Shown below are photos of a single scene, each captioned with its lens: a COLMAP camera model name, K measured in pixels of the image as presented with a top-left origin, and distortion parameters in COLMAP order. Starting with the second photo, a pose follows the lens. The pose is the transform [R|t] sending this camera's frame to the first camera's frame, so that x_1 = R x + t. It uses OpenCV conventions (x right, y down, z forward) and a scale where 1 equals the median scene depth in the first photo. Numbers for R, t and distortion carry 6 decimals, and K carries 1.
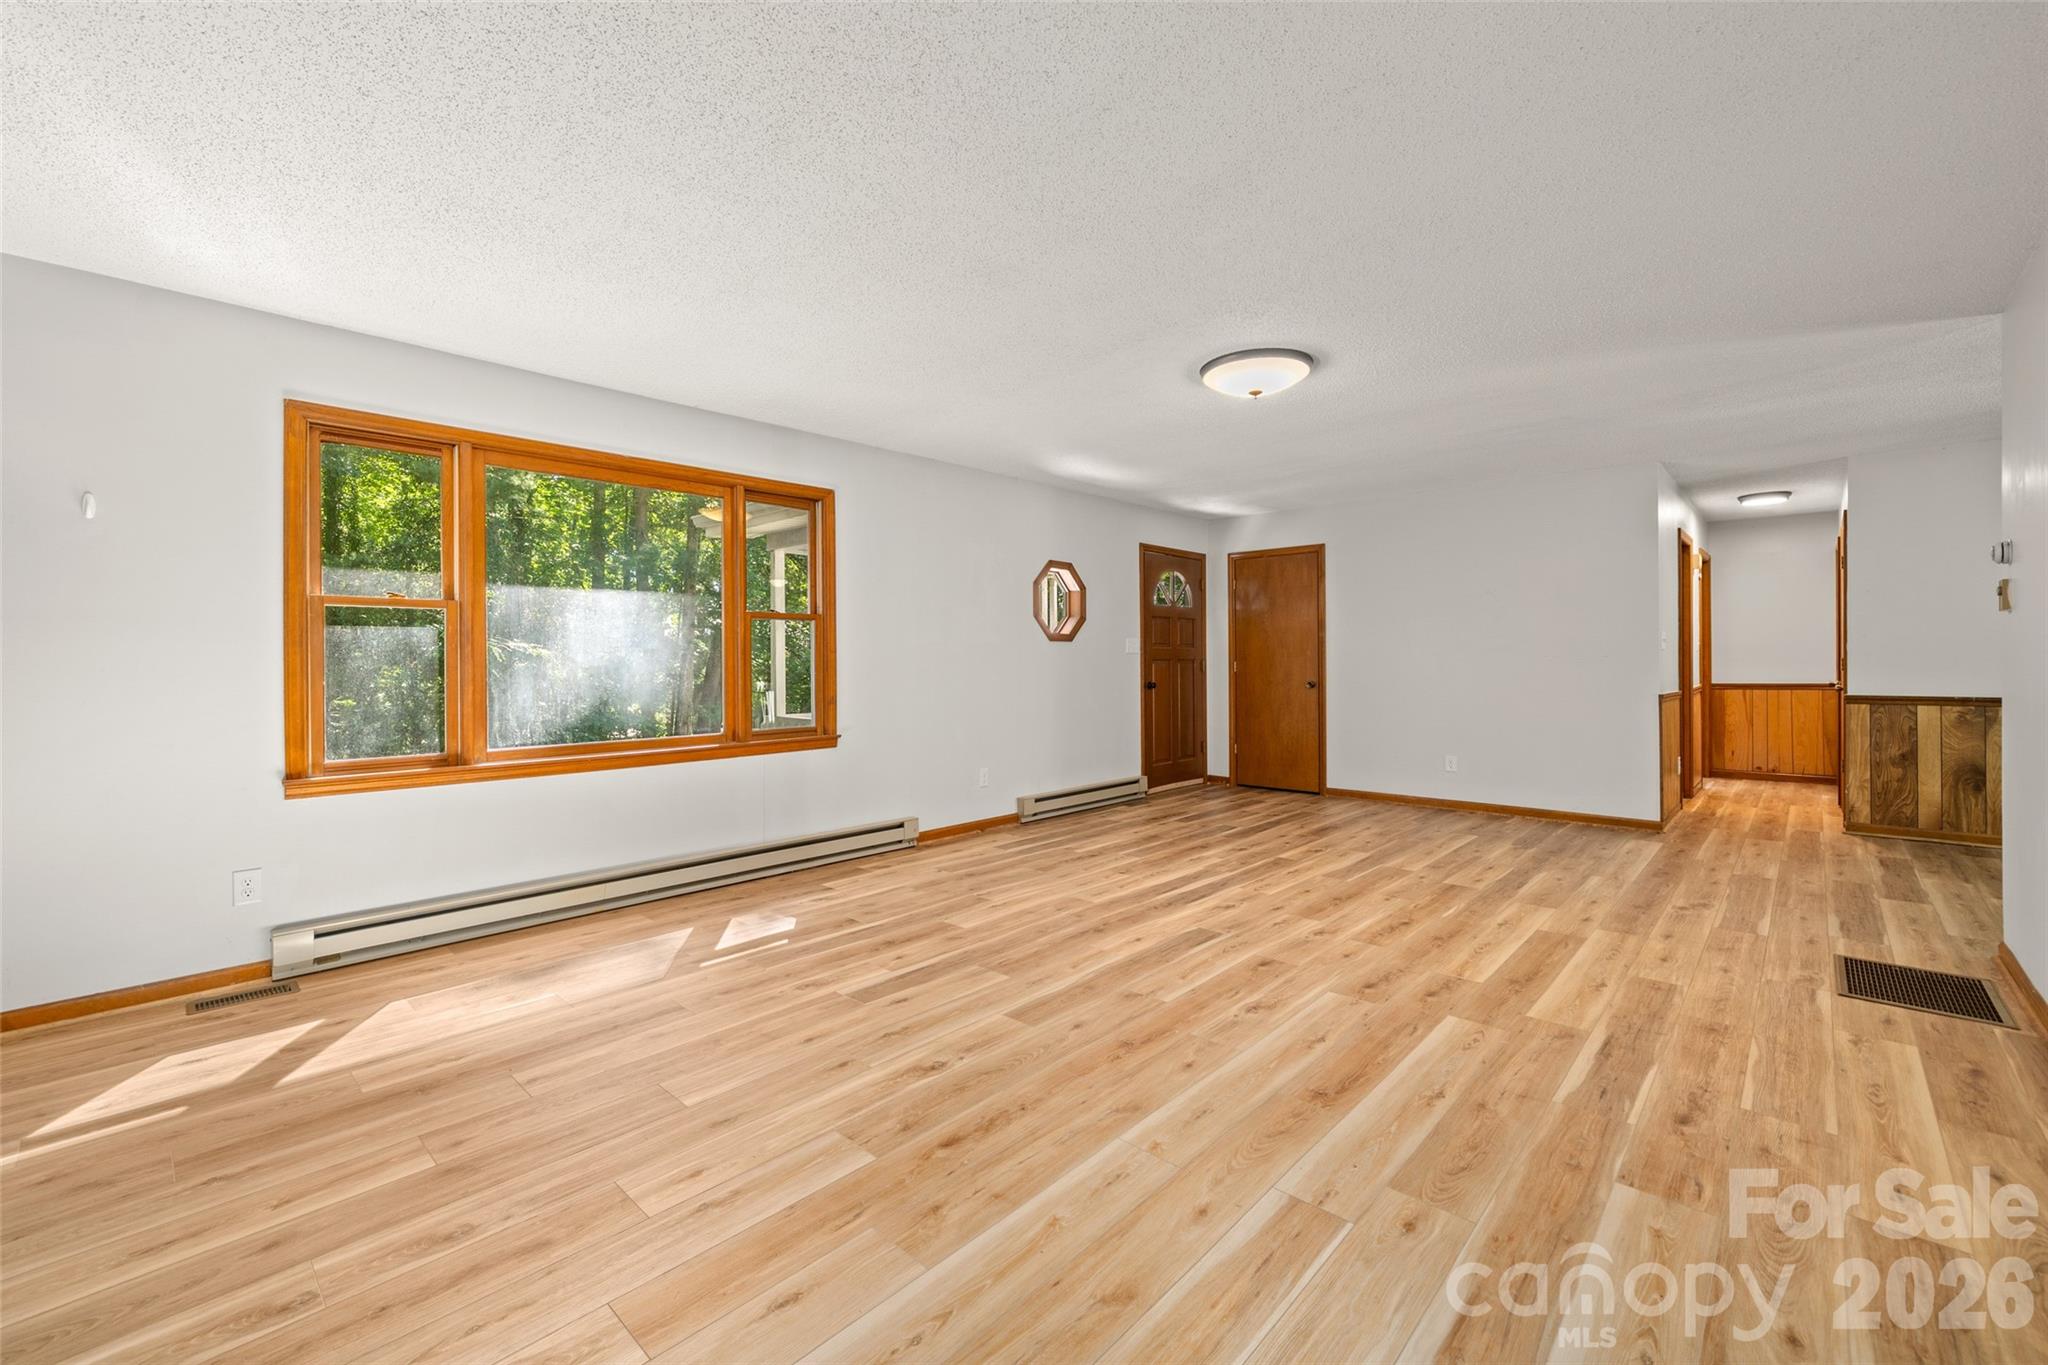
lens RADIAL K [[843.0, 0, 1013.0], [0, 843.0, 671.0], [0, 0, 1]] dist [-0.004279, -0.000630]
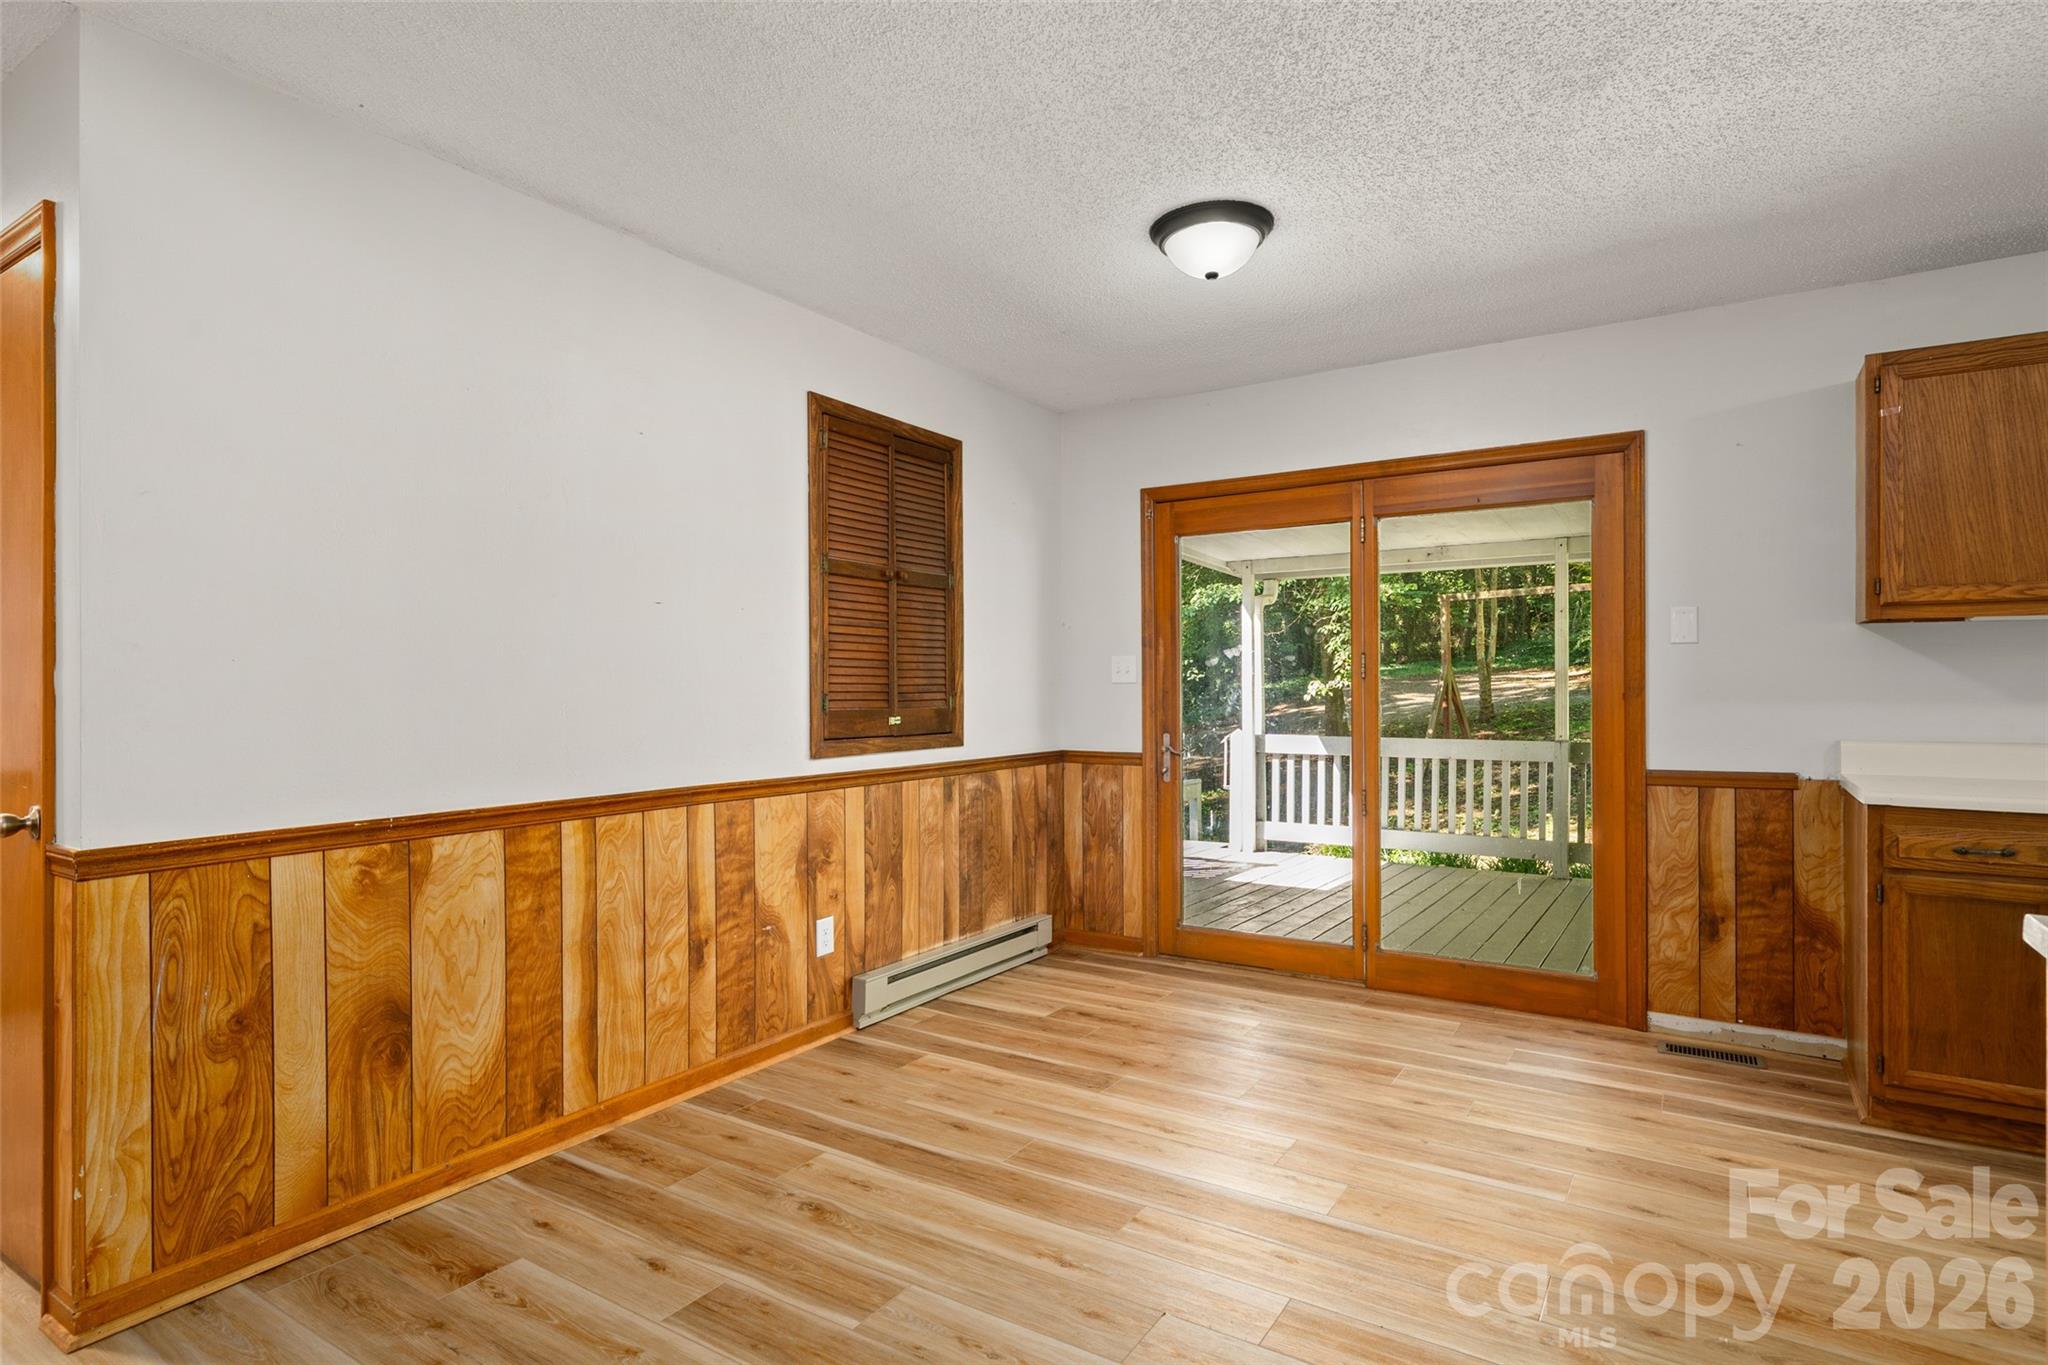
lens RADIAL K [[1106.0, 0, 998.7], [0, 1106.0, 682.4], [0, 0, 1]] dist [0.015586, -0.010506]
pose [[-0.194762, 0.005563, 0.980835, 0.841154], [0.018714, 0.999823, -0.001954, -0.031764], [-0.980672, 0.017974, -0.194832, 1.142219]]
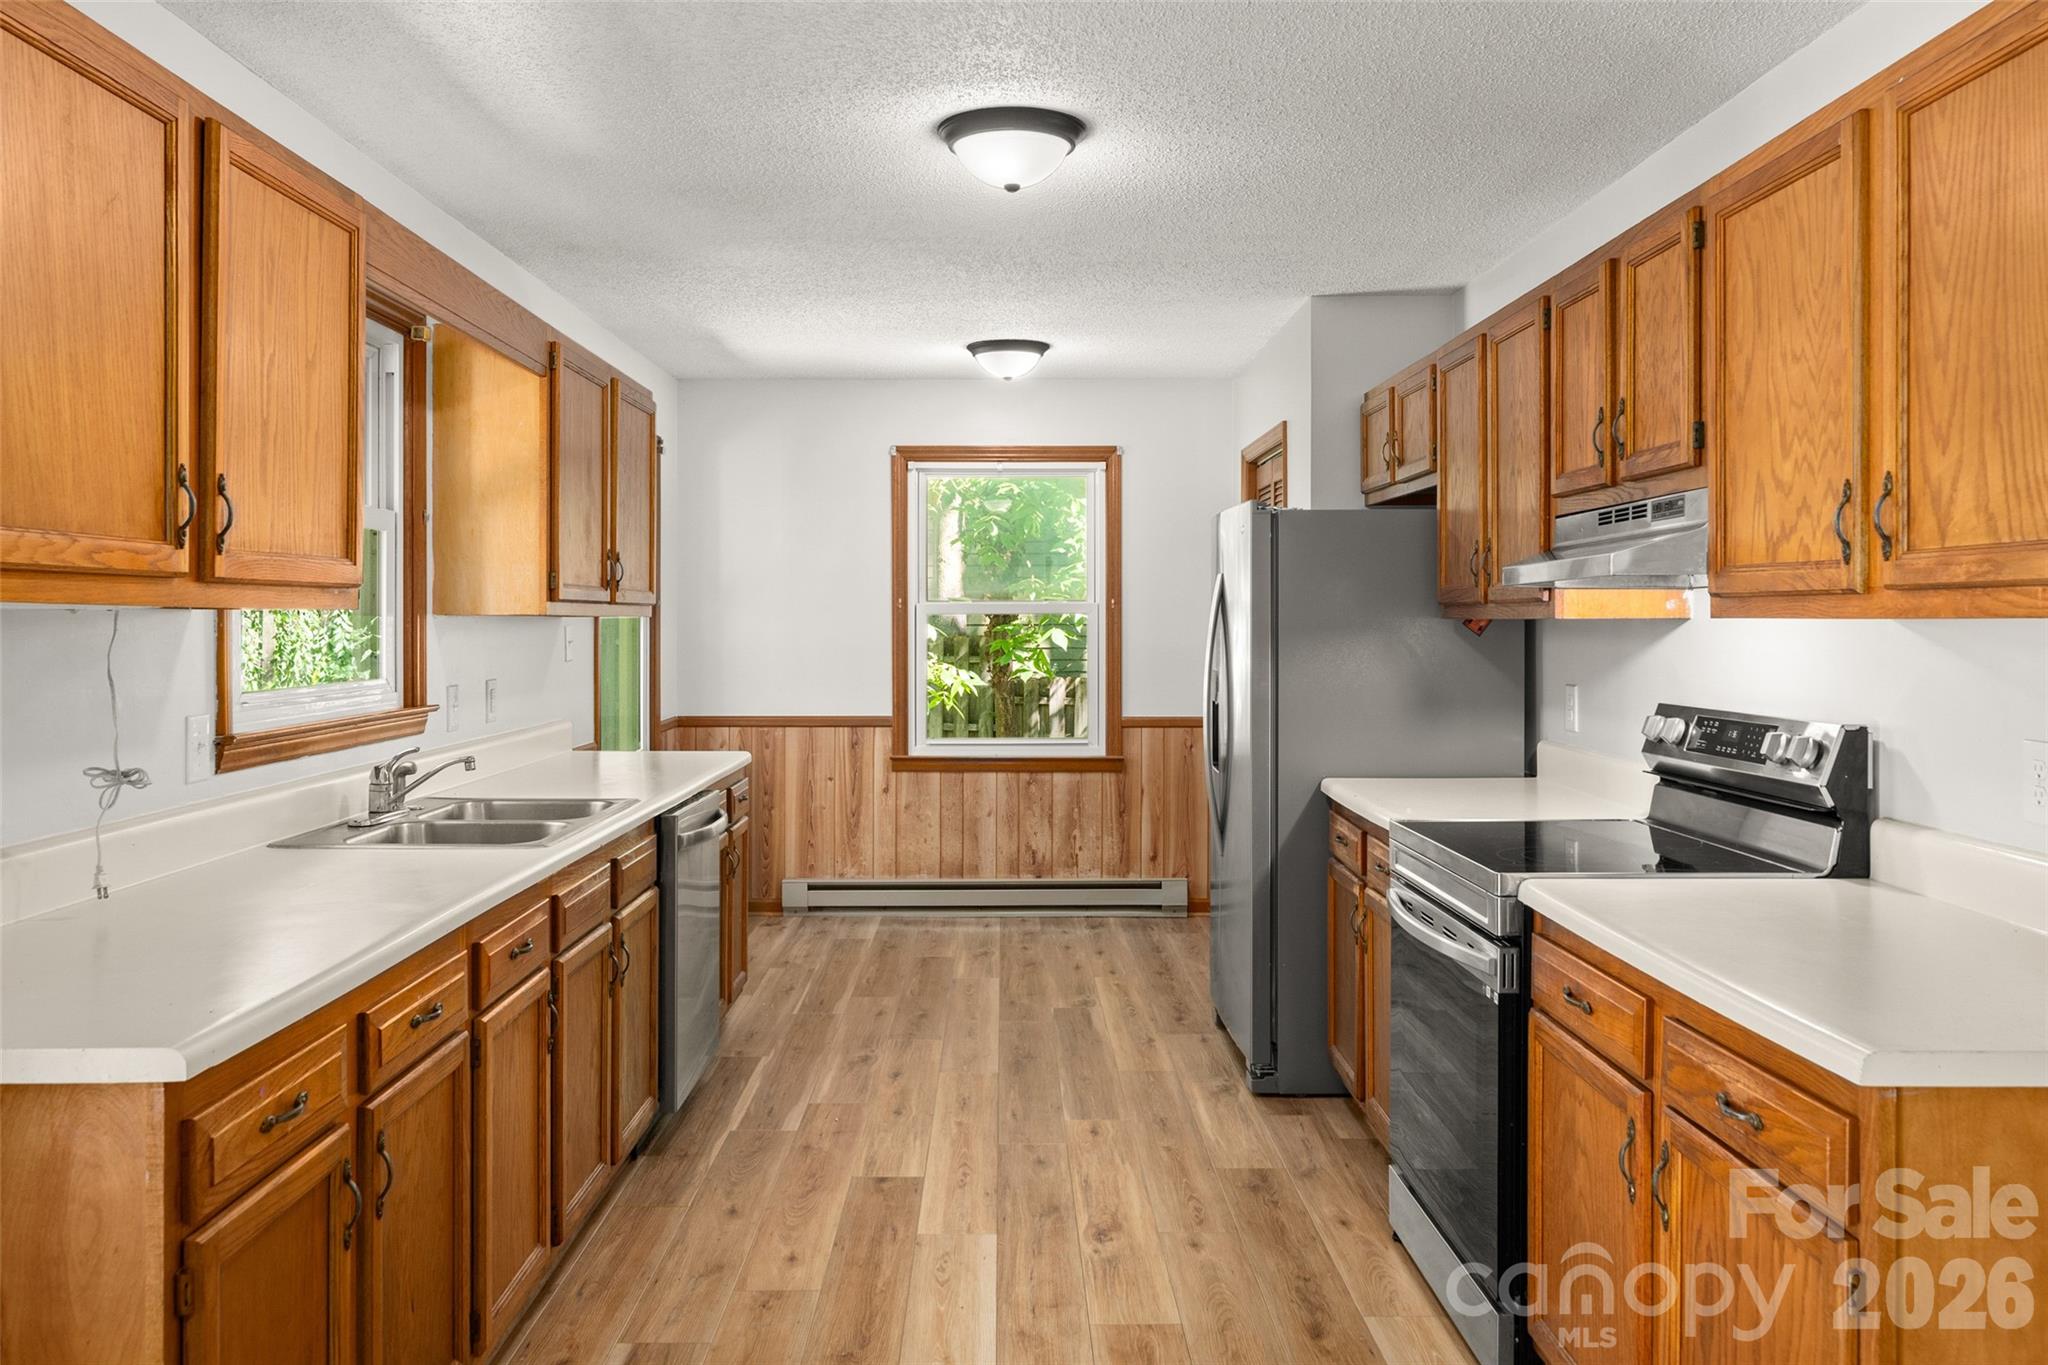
lens RADIAL K [[1558.5, 0, 1007.2], [0, 1558.5, 619.4], [0, 0, 1]] dist [0.000855, 0.018579]
pose [[-0.718367, 0.006848, -0.695630, 1.633131], [-0.004945, 0.999876, 0.014950, -0.072372], [0.695646, 0.014179, -0.718244, 0.860760]]
